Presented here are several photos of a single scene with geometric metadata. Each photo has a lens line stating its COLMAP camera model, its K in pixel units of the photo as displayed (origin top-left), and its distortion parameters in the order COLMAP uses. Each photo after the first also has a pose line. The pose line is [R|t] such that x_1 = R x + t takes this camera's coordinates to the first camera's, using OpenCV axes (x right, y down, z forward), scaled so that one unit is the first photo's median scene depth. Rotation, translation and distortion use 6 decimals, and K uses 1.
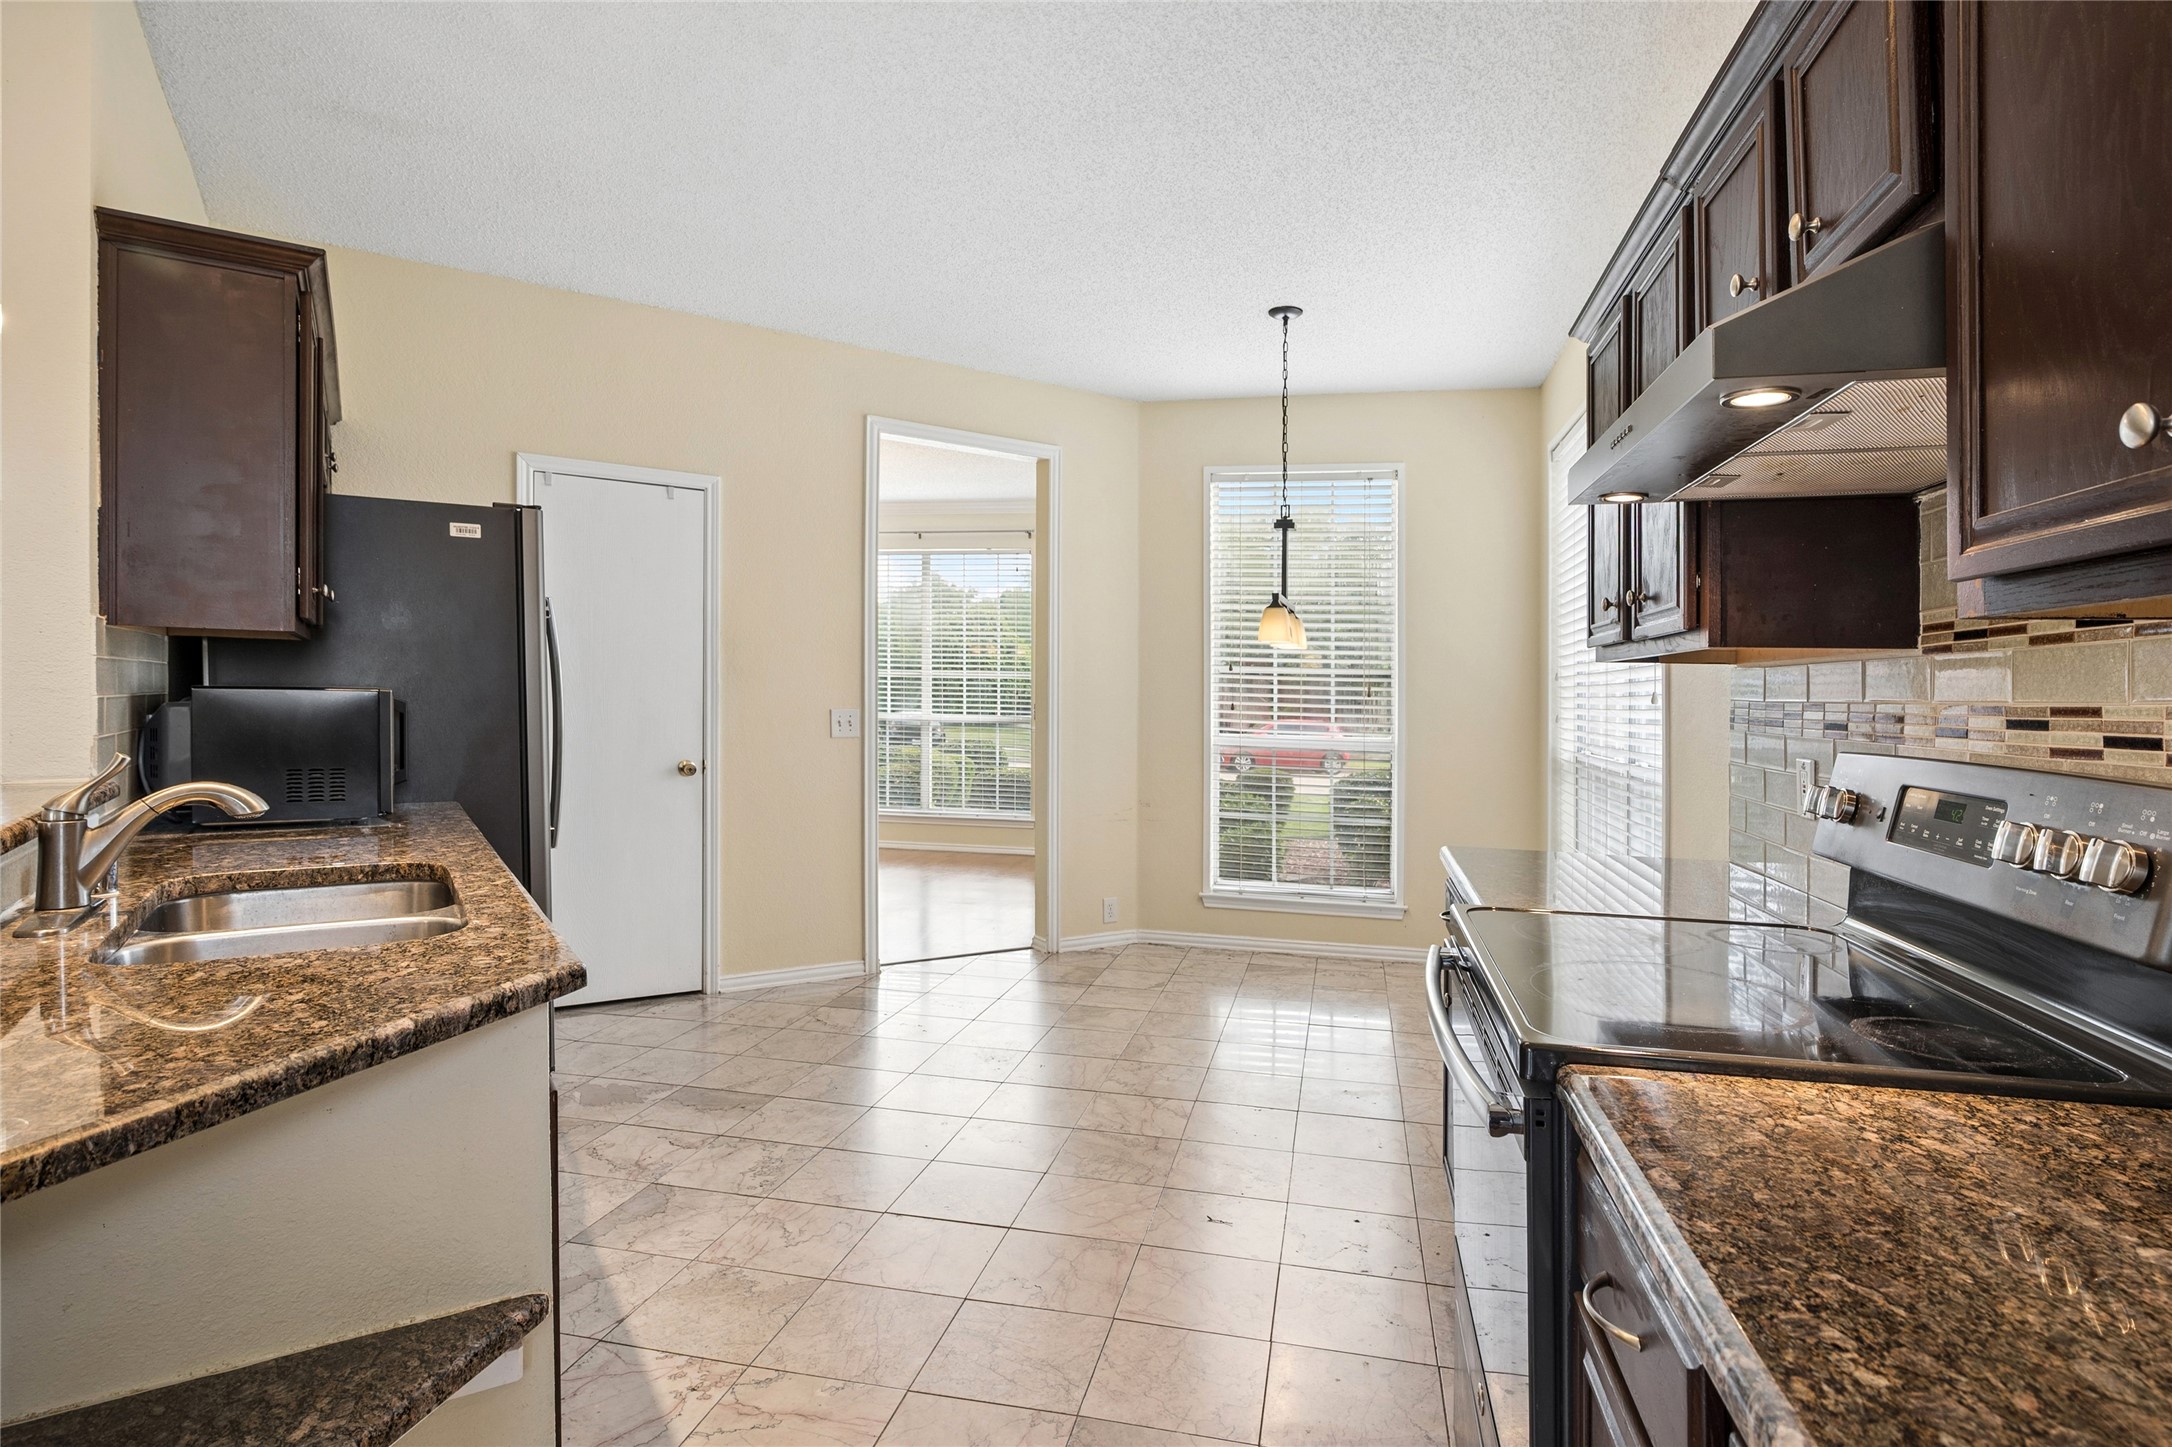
lens RADIAL K [[1106.2, 0, 1079.5], [0, 1106.2, 688.1], [0, 0, 1]] dist [0.001274, 0.000182]
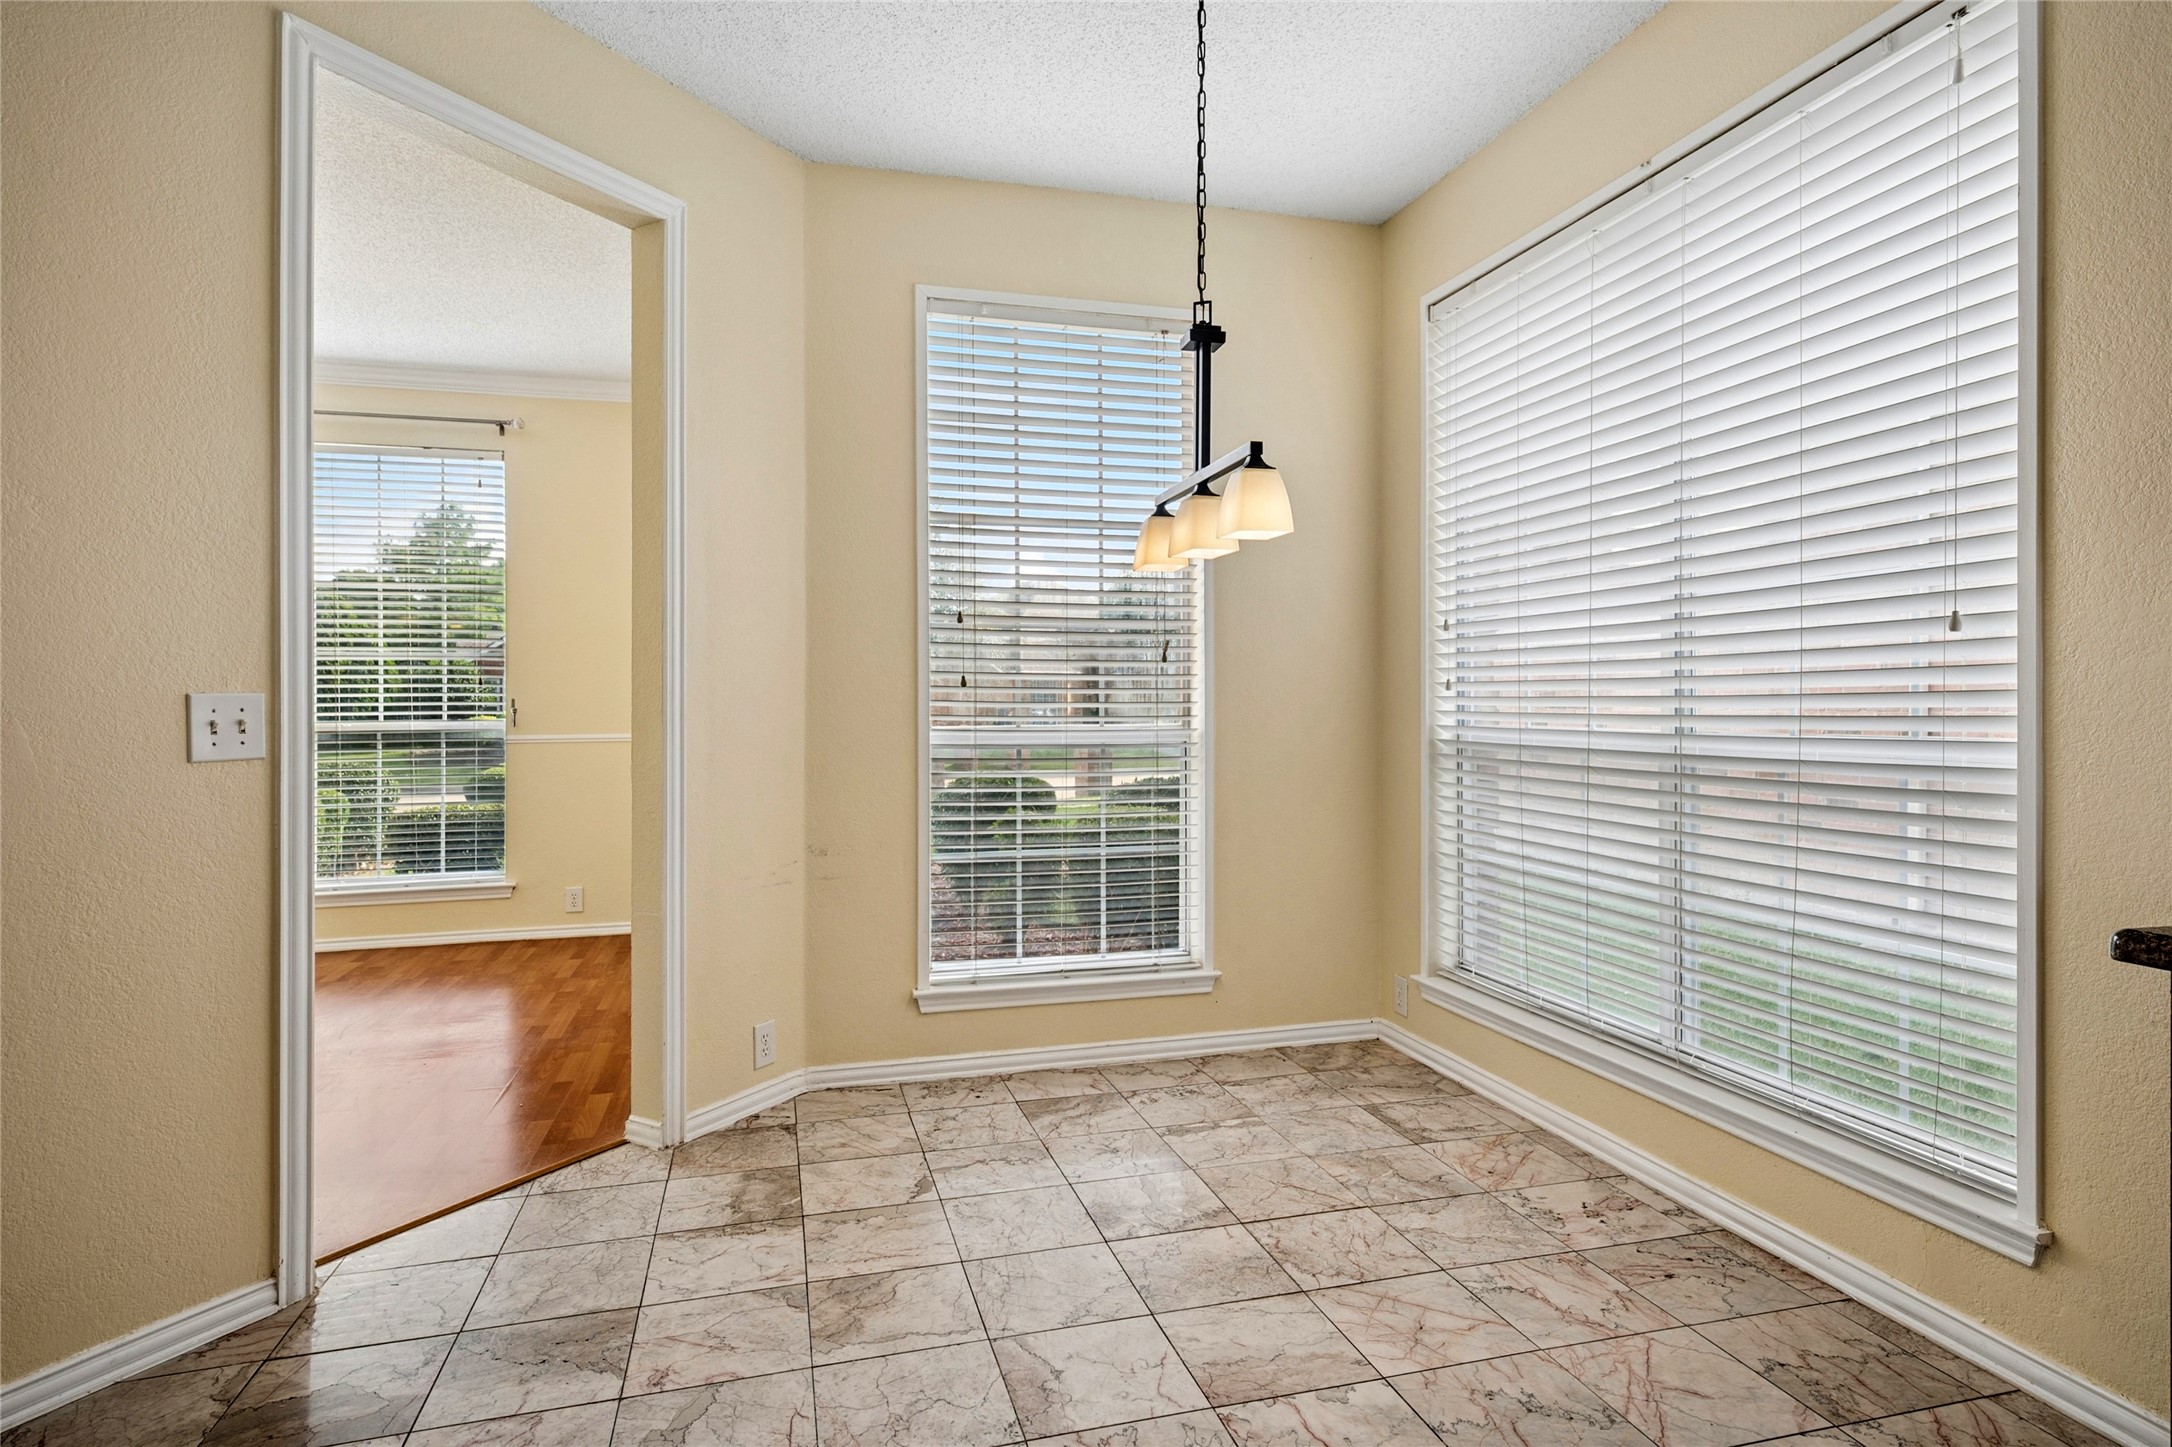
lens RADIAL K [[1222.0, 0, 1083.1], [0, 1222.0, 662.1], [0, 0, 1]] dist [0.003021, 0.000812]
pose [[0.888126, -0.012765, 0.459423, -0.124786], [0.022780, 0.999608, -0.016263, 0.020321], [-0.459035, 0.024909, 0.888069, 0.398008]]
